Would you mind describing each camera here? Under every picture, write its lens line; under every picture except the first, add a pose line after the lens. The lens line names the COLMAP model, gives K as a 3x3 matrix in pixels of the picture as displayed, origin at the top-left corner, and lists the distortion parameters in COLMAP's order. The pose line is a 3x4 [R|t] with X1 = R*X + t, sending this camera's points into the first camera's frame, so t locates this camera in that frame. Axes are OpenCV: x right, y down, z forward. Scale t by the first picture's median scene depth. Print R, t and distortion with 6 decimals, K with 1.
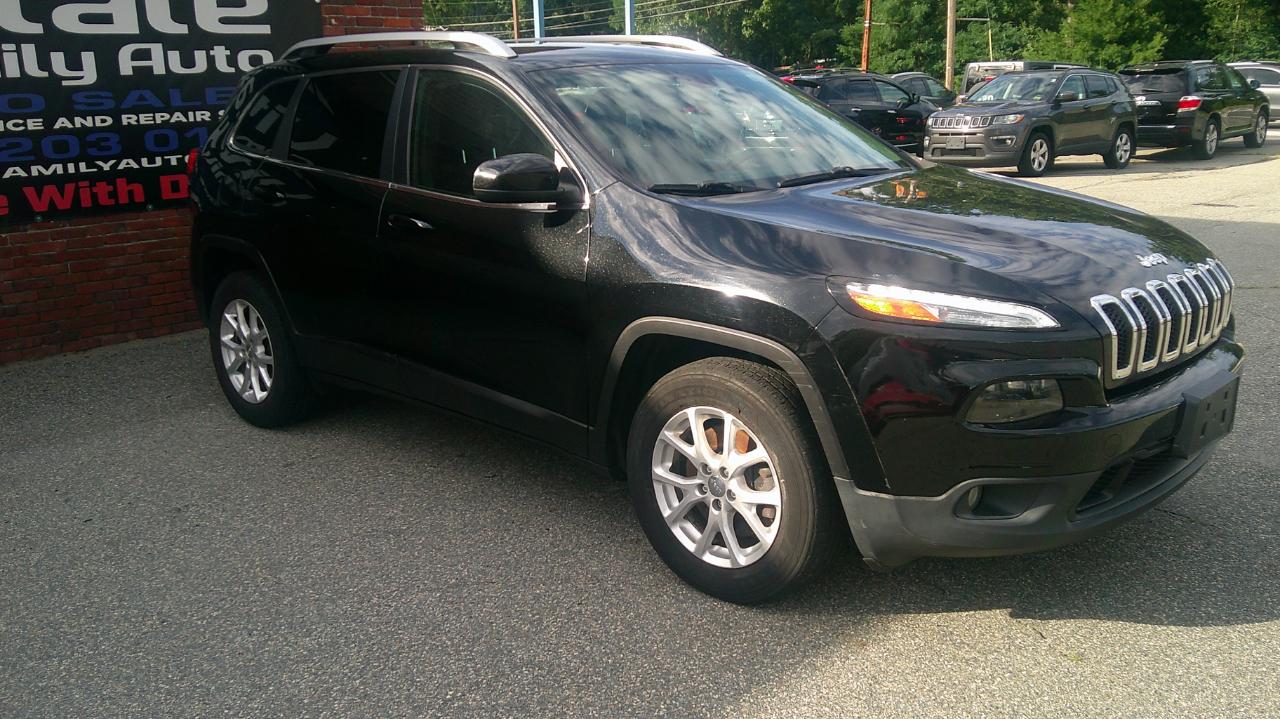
lens RADIAL K [[1131.5, 0, 627.3], [0, 1131.5, 356.6], [0, 0, 1]] dist [0.033632, -0.061588]
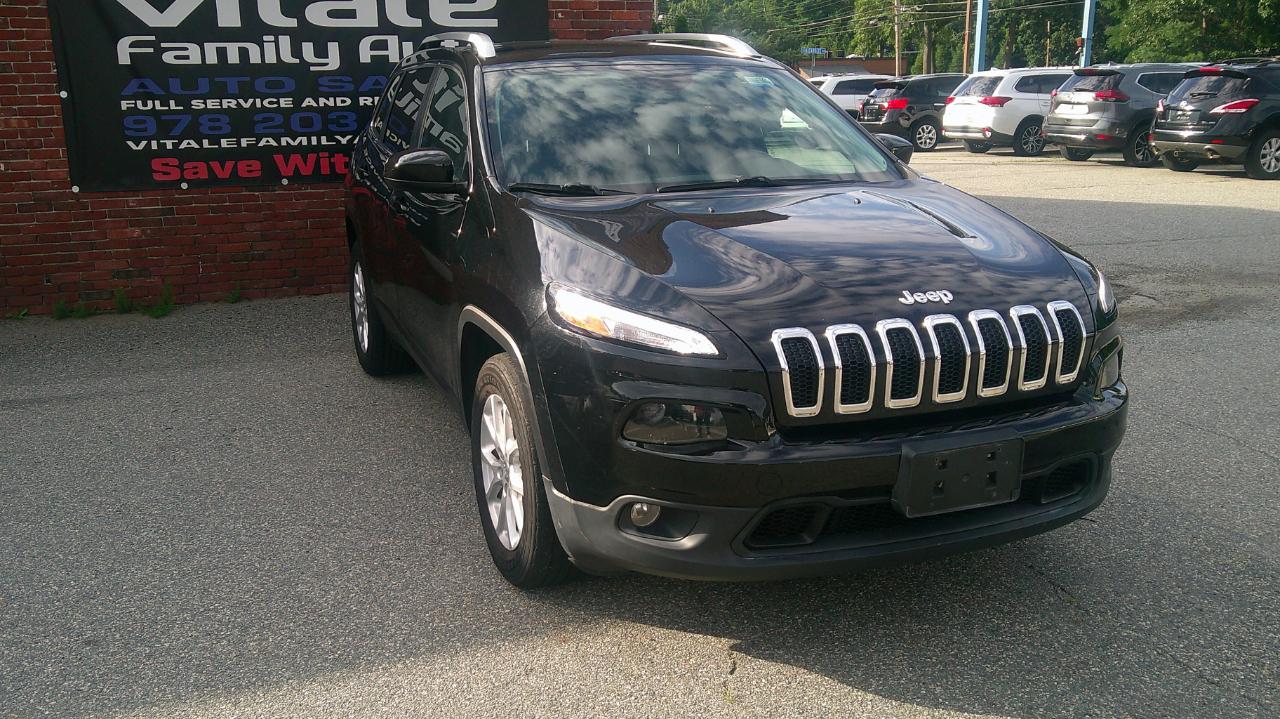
lens RADIAL K [[1131.5, 0, 632.8], [0, 1131.5, 365.0], [0, 0, 1]] dist [0.033632, -0.061588]
pose [[0.915749, 0.120210, -0.383345, 0.295365], [-0.111919, 0.992745, 0.043951, -0.022149], [0.385847, 0.002656, 0.922559, 0.034106]]
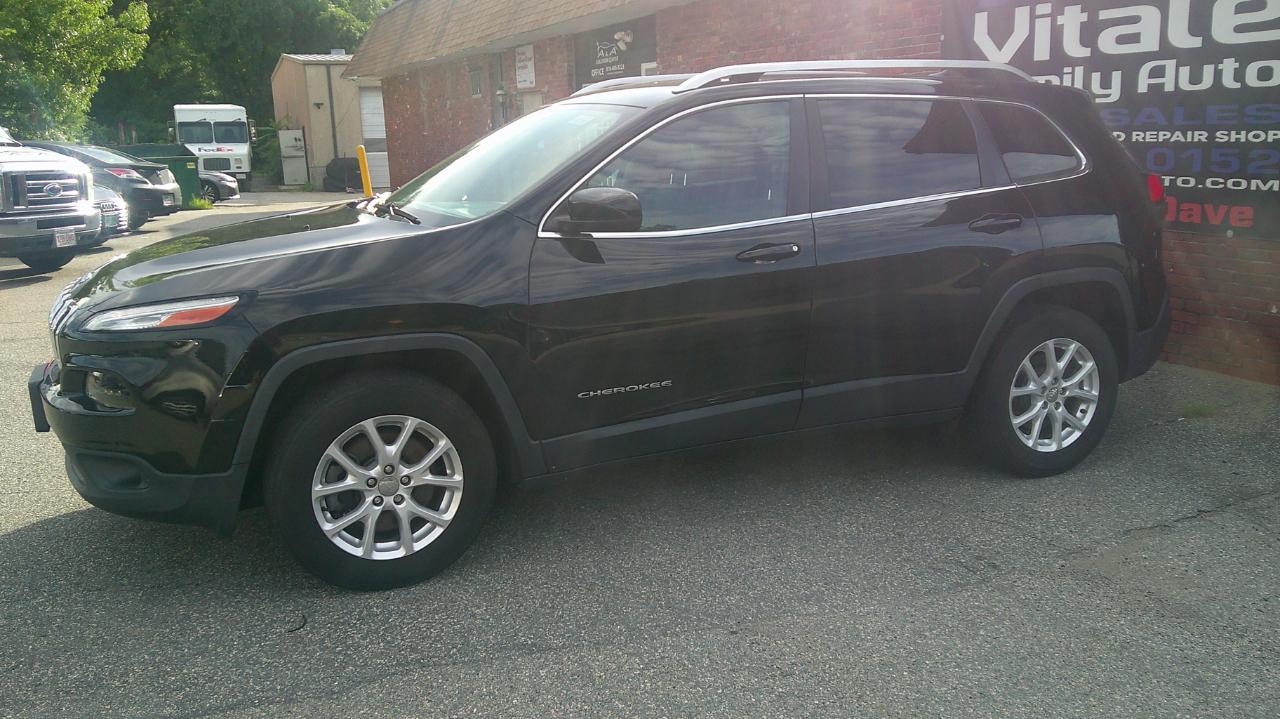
lens RADIAL K [[1131.5, 0, 649.7], [0, 1131.5, 359.0], [0, 0, 1]] dist [0.033632, -0.061588]
pose [[-0.365922, 0.223908, -0.903308, 0.689321], [-0.194695, 0.930729, 0.309575, -0.256669], [0.910052, 0.289150, -0.296981, 0.977285]]
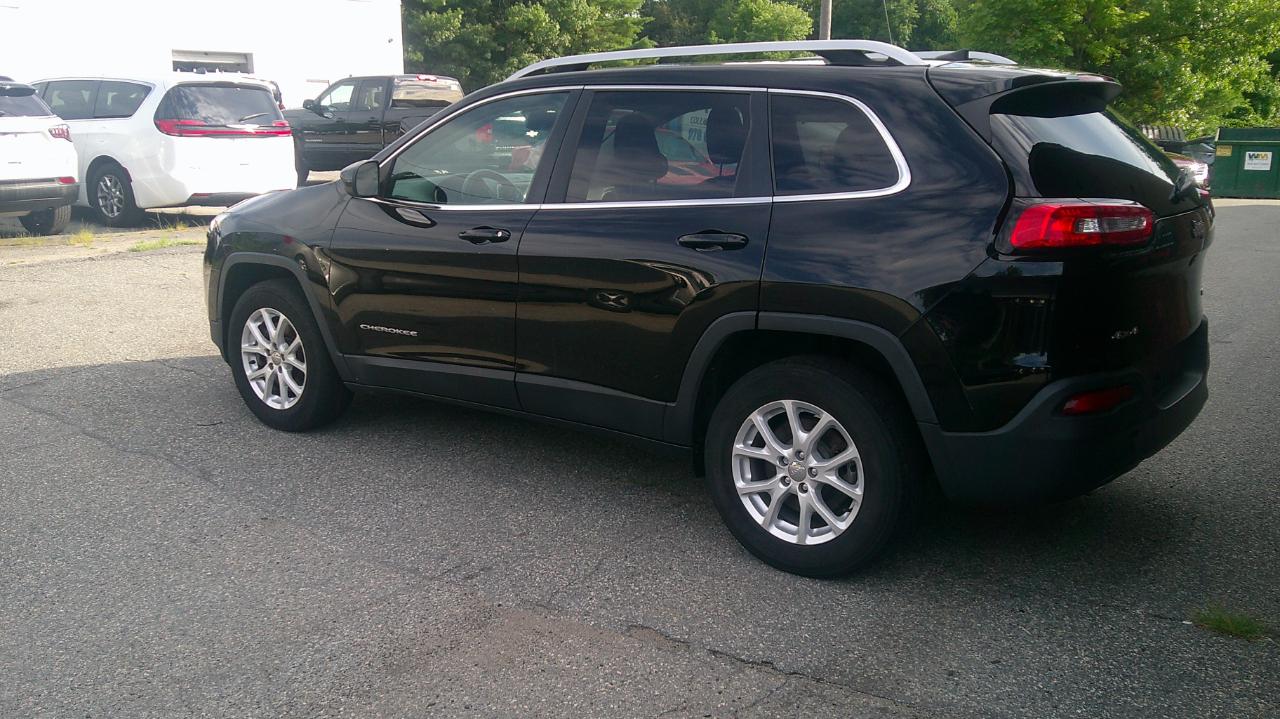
lens RADIAL K [[1131.5, 0, 640.3], [0, 1131.5, 368.8], [0, 0, 1]] dist [0.033632, -0.061588]
pose [[-0.991124, 0.054805, -0.121117, 0.067672], [-0.005433, 0.893606, 0.448818, -0.362941], [0.132828, 0.445493, -0.885377, 1.485476]]
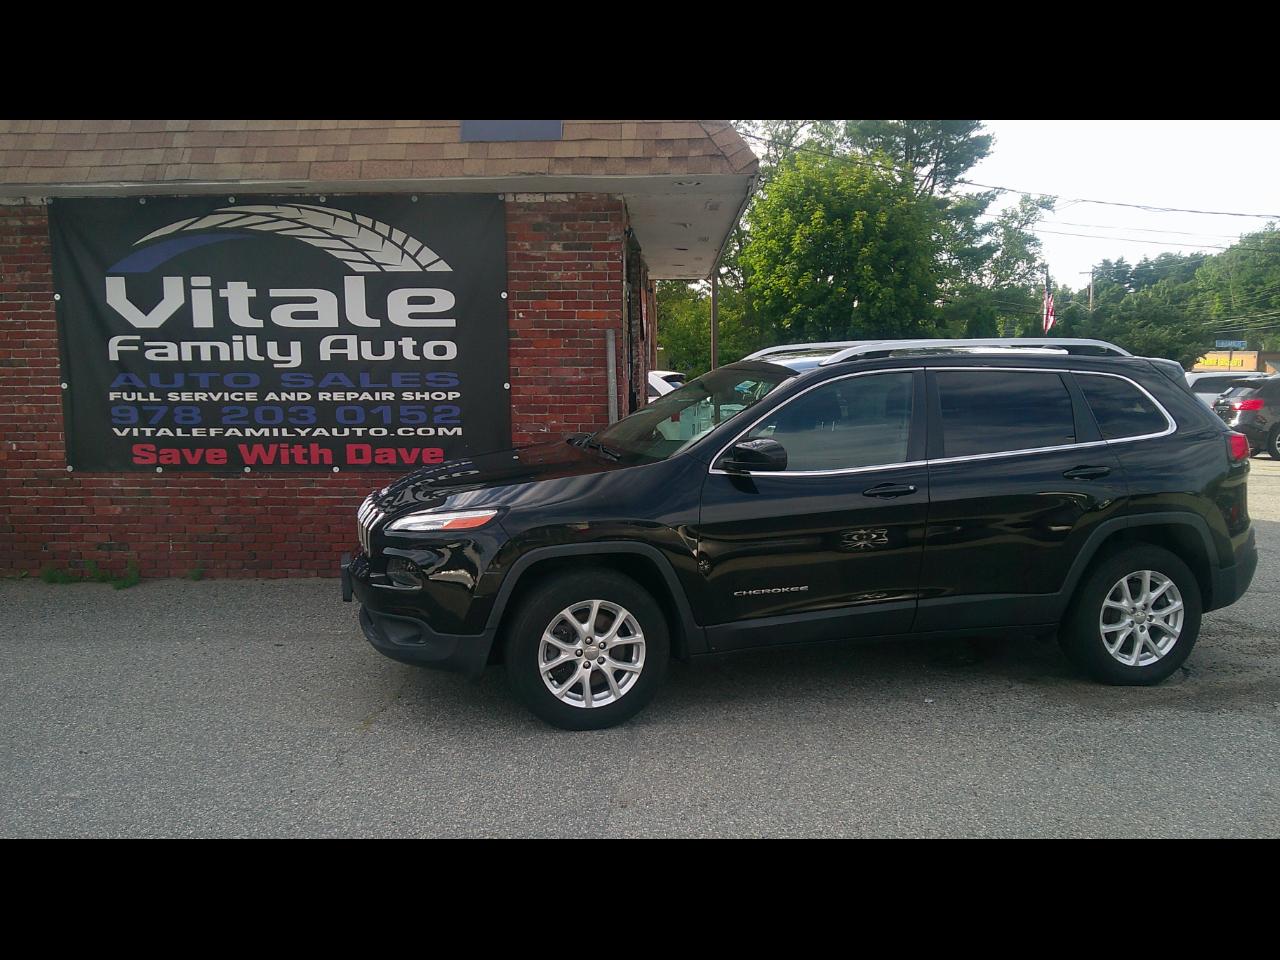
lens RADIAL K [[1111.9, 0, 638.5], [0, 1111.9, 489.0], [0, 0, 1]] dist [0.092944, -0.060625]
pose [[0.683345, 0.104626, -0.722560, 0.673294], [-0.189051, 0.981281, -0.036701, -0.133163], [0.705194, 0.161680, 0.690334, 0.434204]]
